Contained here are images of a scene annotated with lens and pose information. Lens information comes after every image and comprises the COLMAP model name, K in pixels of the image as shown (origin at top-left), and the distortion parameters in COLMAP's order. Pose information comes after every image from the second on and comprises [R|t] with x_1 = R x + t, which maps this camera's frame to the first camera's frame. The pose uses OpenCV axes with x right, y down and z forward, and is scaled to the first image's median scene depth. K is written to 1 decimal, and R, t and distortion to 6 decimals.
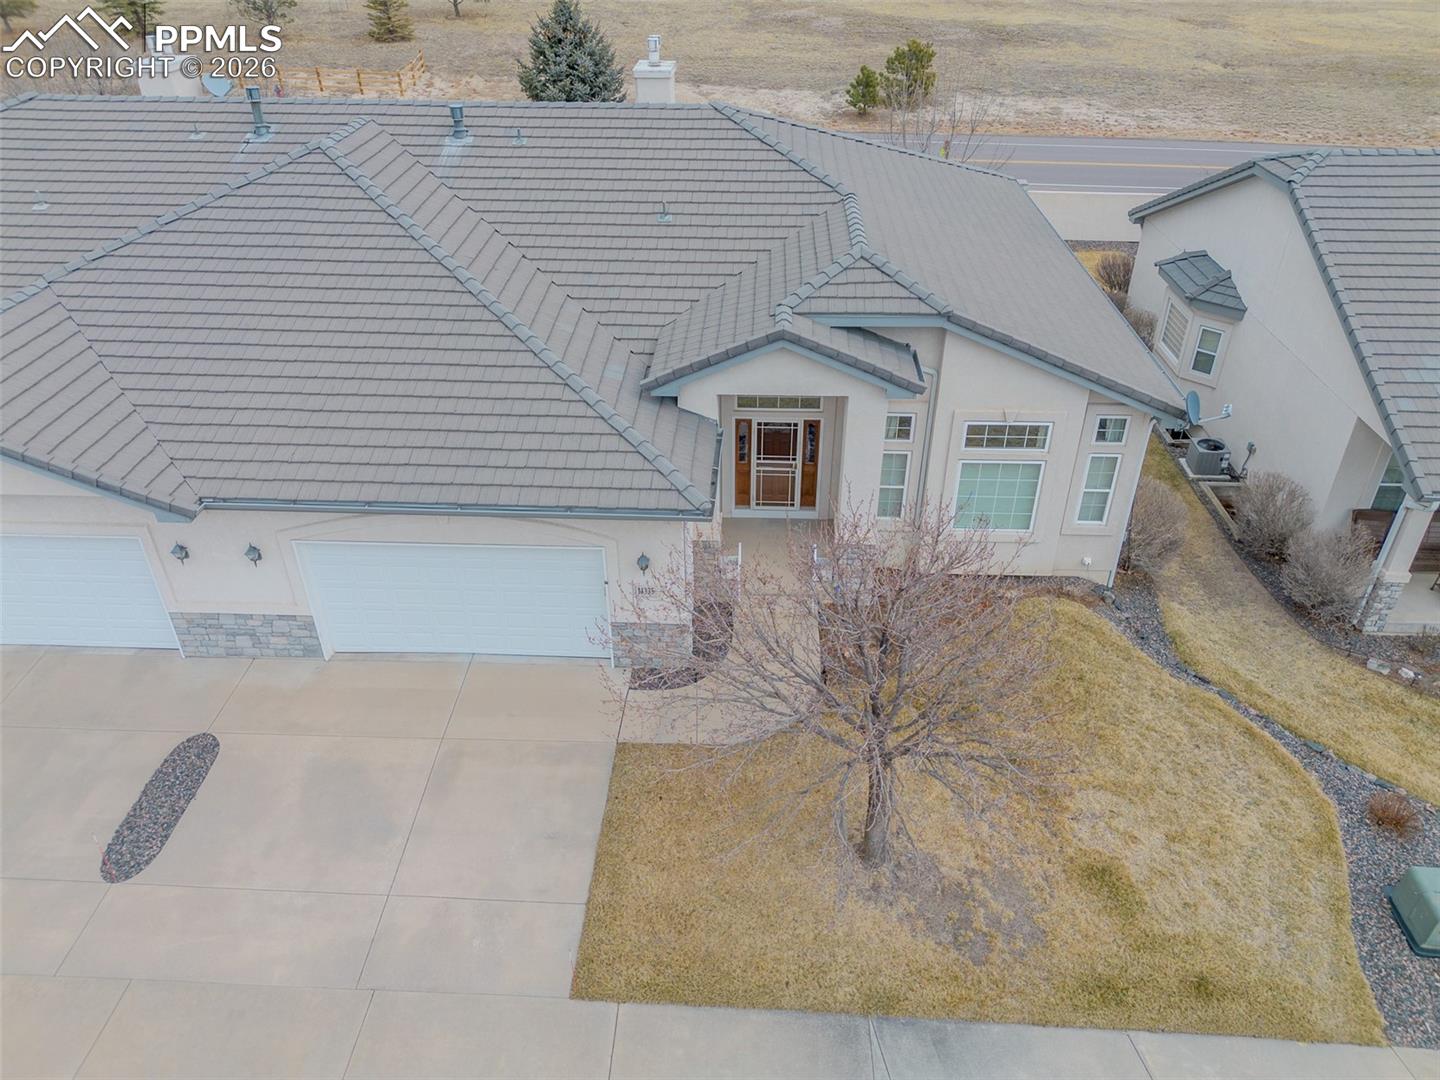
lens RADIAL K [[1039.5, 0, 714.8], [0, 1039.5, 535.5], [0, 0, 1]] dist [0.011599, -0.003281]
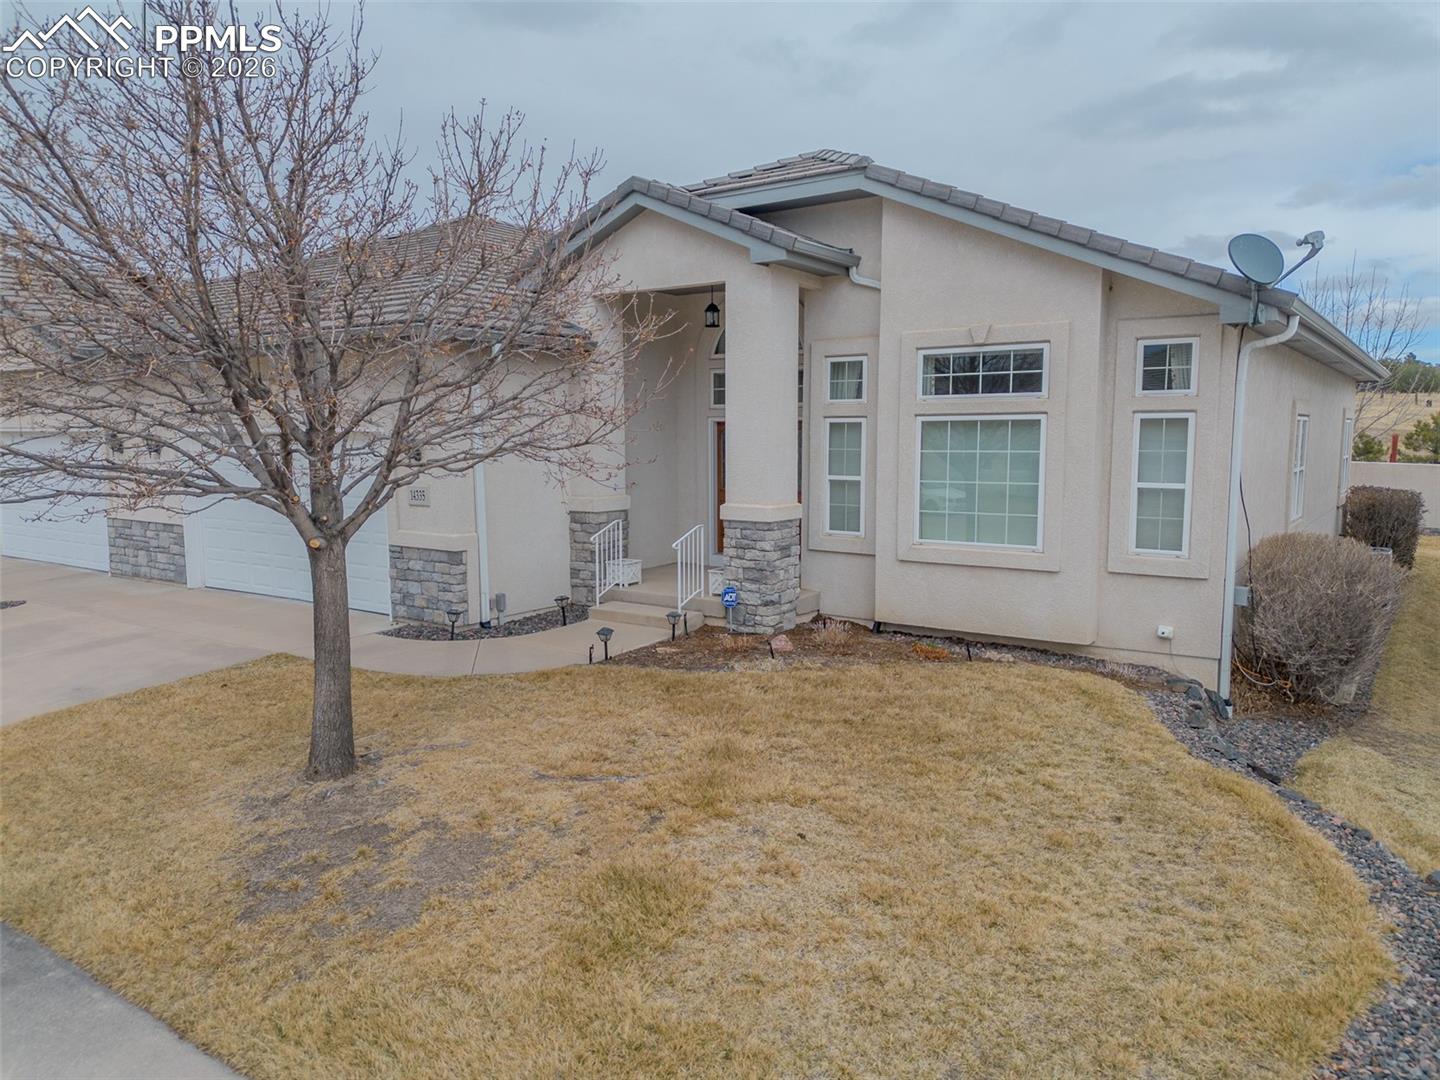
lens RADIAL K [[1039.5, 0, 721.7], [0, 1039.5, 543.6], [0, 0, 1]] dist [0.011599, -0.003281]
pose [[0.852525, 0.067287, -0.518338, 0.484295], [-0.284746, 0.891393, -0.352616, 0.269141], [0.438316, 0.448209, 0.779094, 0.485283]]
